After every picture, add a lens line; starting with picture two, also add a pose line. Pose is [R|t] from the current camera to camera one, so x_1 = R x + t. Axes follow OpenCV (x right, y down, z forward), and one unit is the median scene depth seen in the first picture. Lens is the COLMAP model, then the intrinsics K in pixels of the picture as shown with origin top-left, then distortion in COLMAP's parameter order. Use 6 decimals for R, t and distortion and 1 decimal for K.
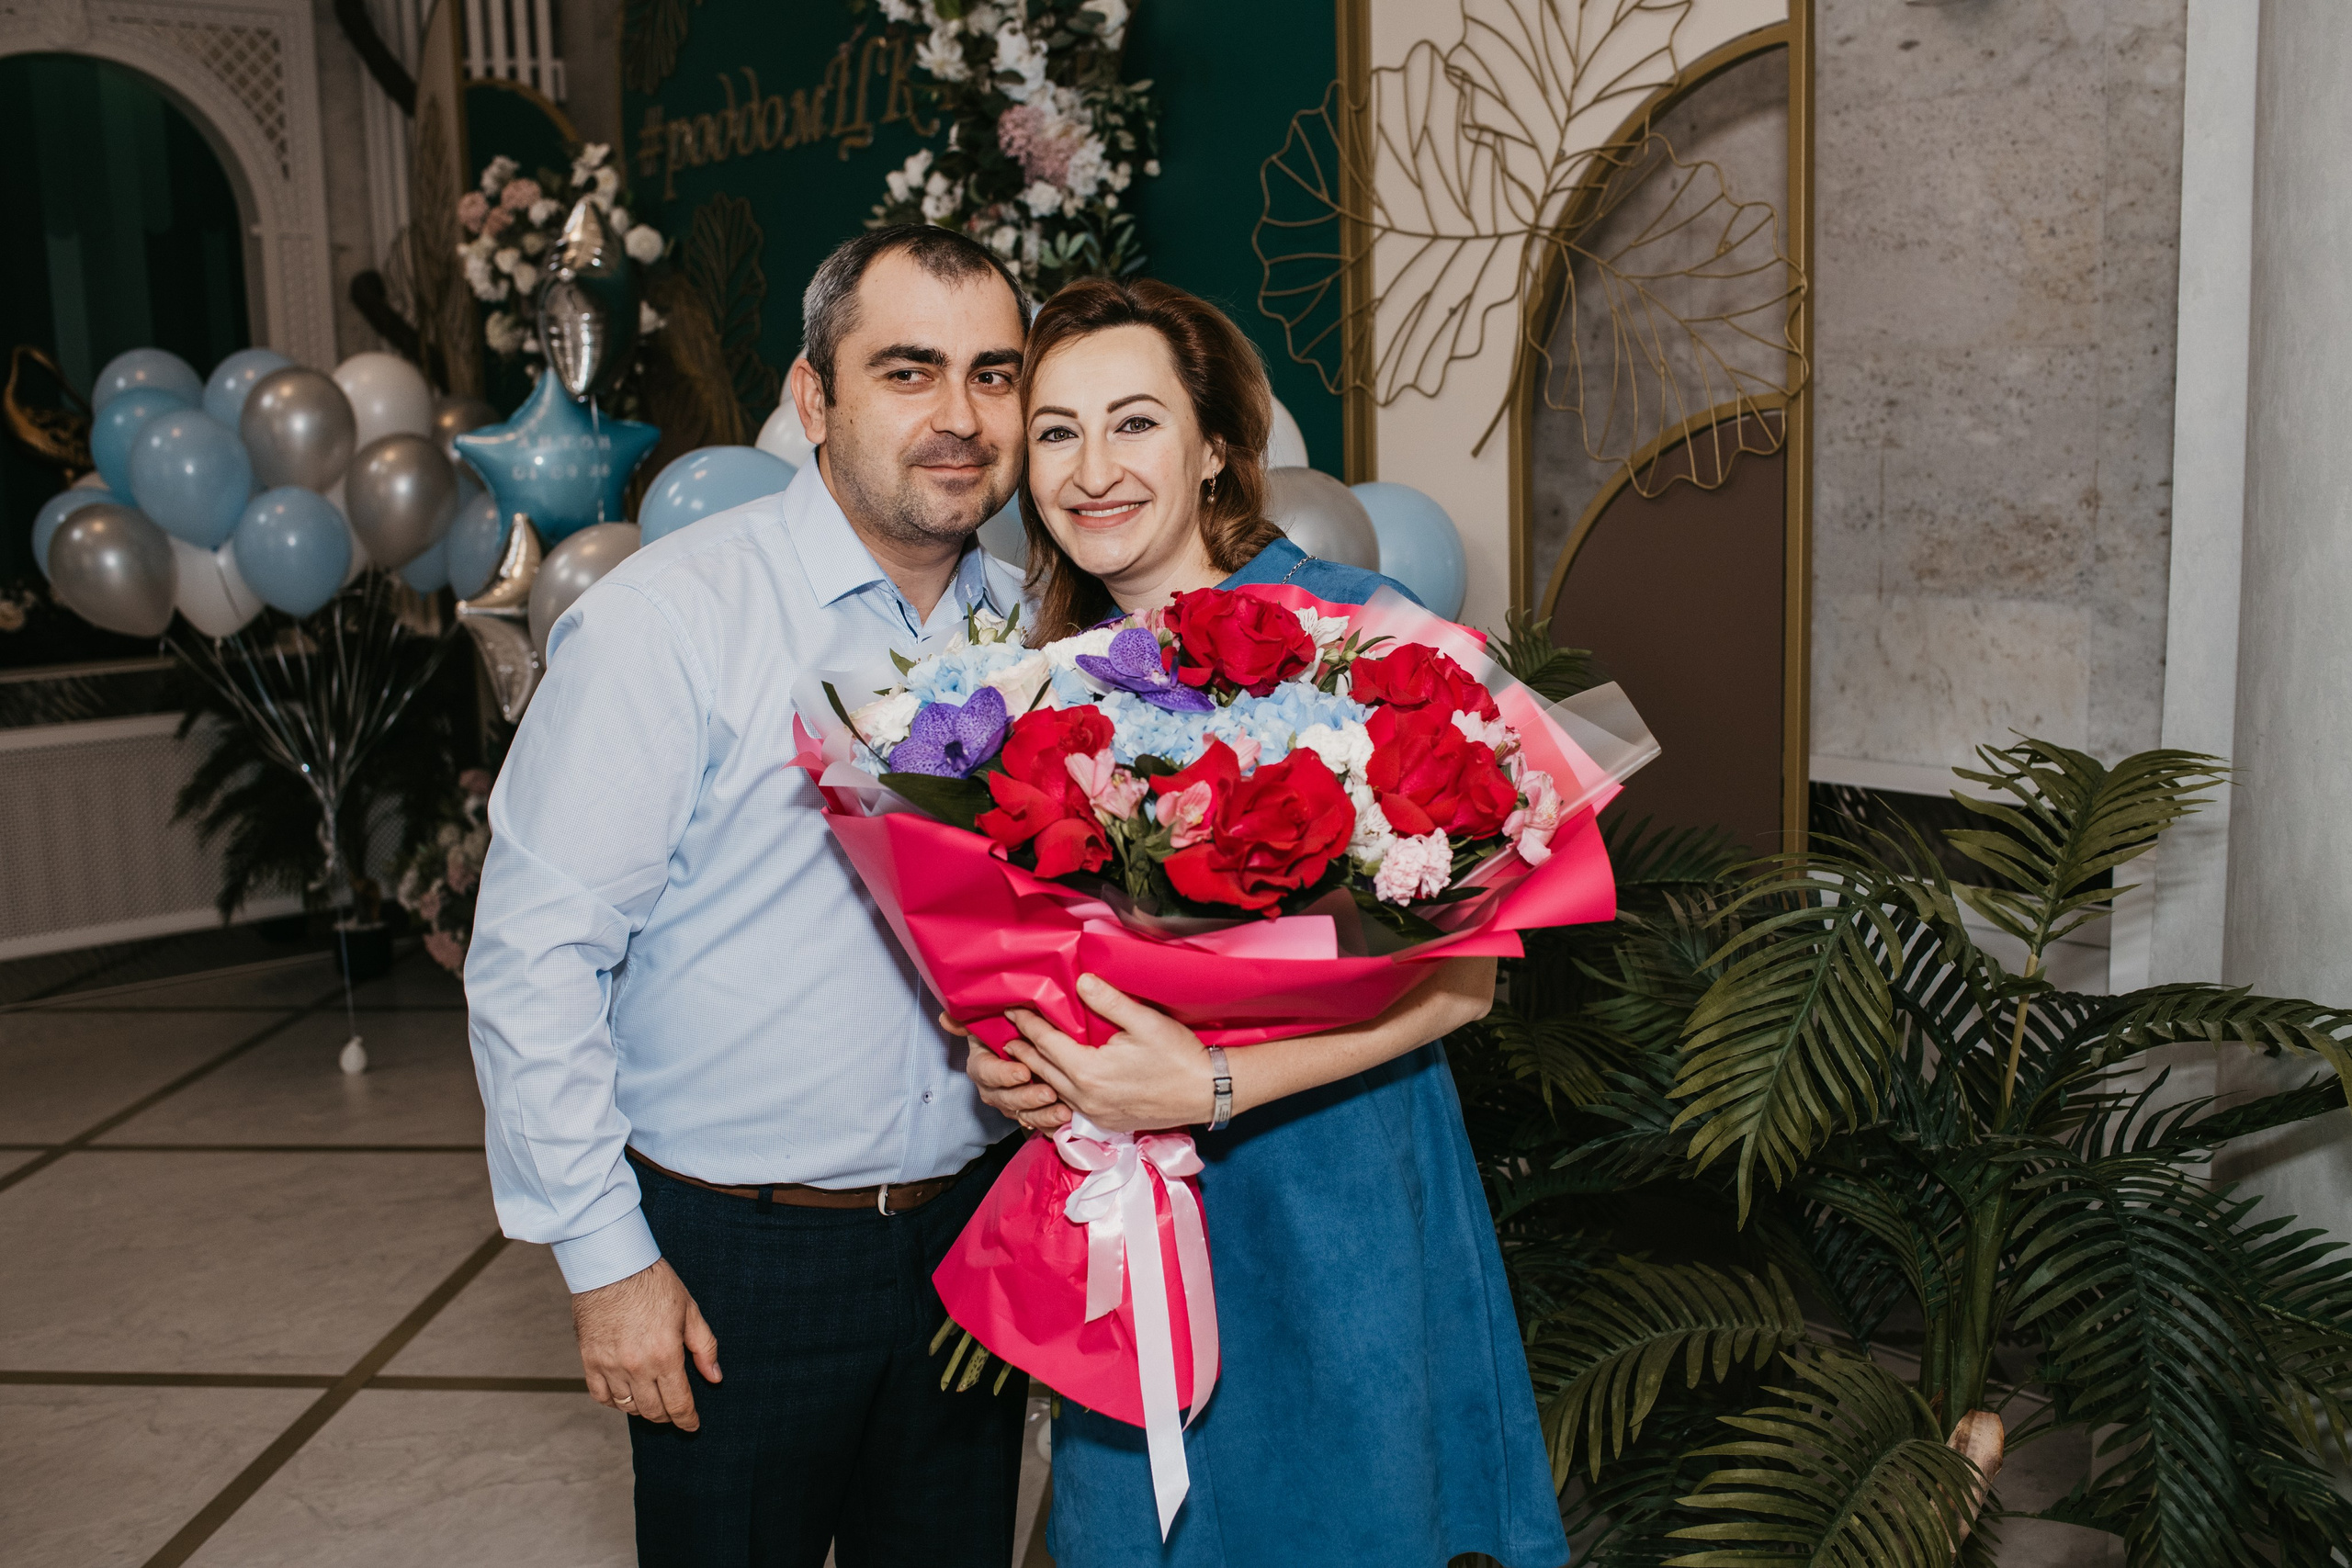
lens RADIAL K [[2287.2, 0, 1176.0], [0, 2287.2, 784.0], [0, 0, 1]] dist [-0.103838, 0.107144]
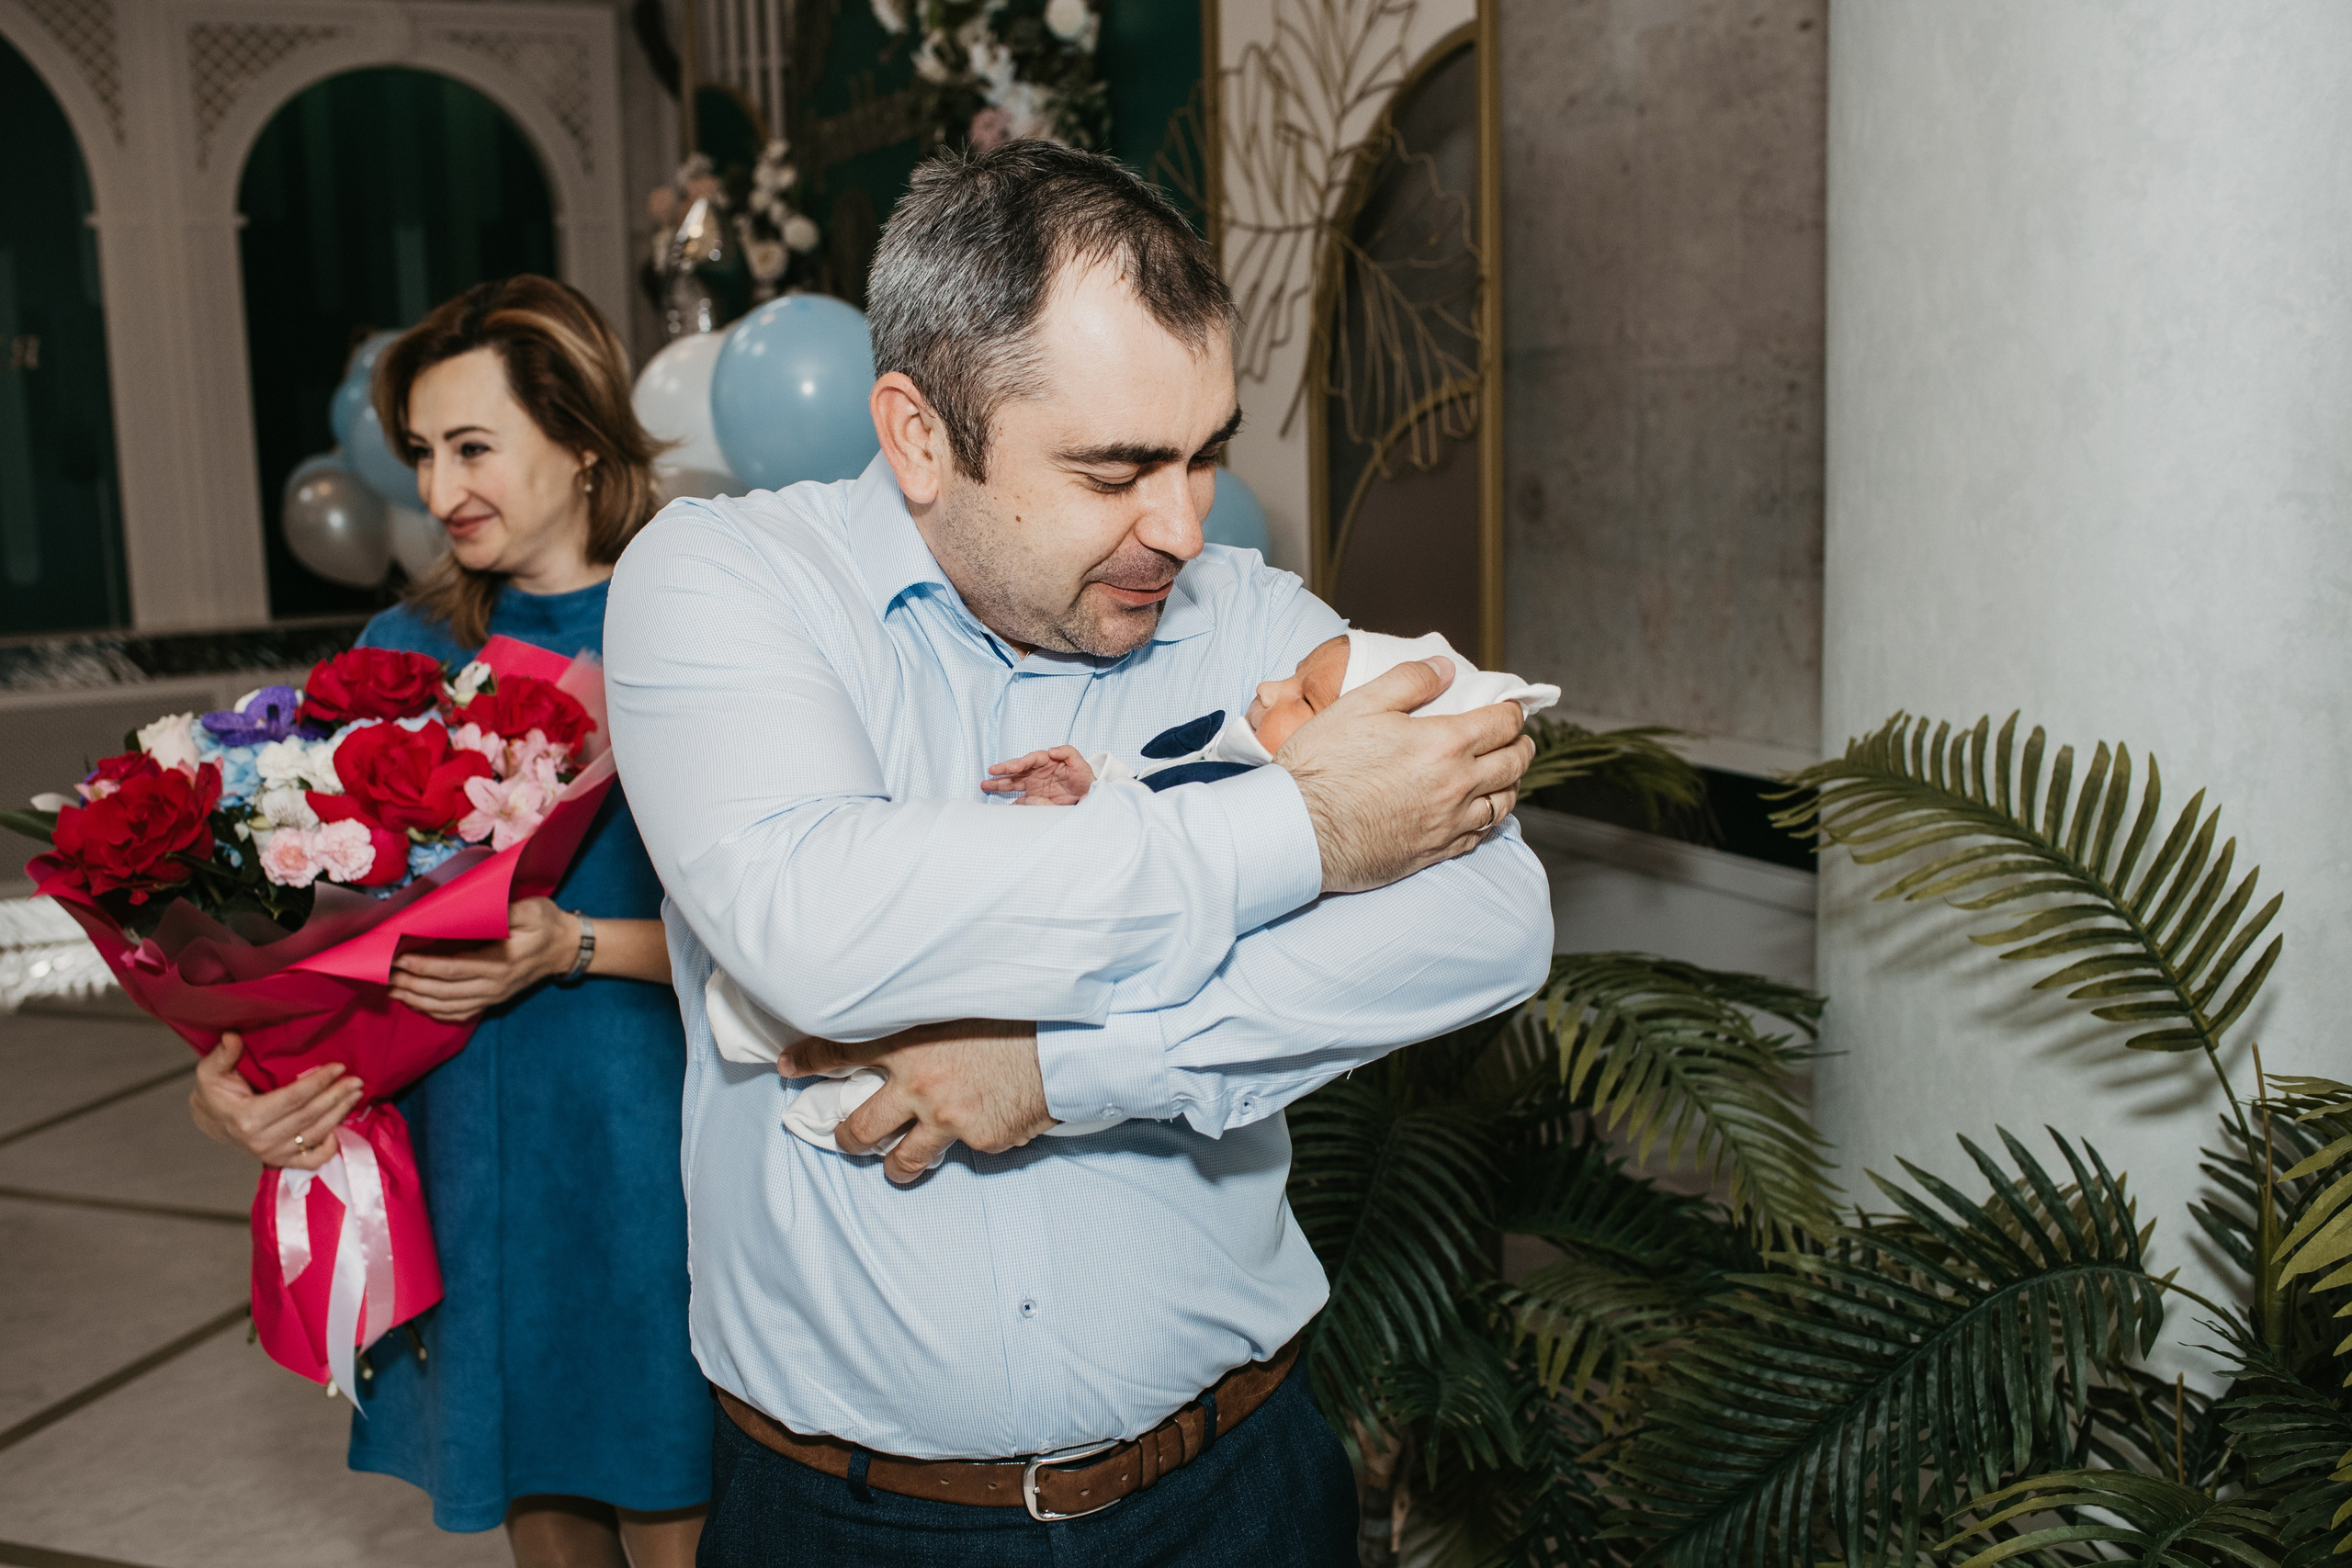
lens RADIAL K [[2287.2, 0, 1176.0], [0, 2287.2, 784.0], [0, 0, 1]] dist [-0.103838, 0.107144]
pose [[0.973572, 0.039634, -0.224915, 0.286703], [-0.036607, 0.999175, 0.017613, -0.001398], [0.225428, -0.008914, 0.974219, -0.033315]]
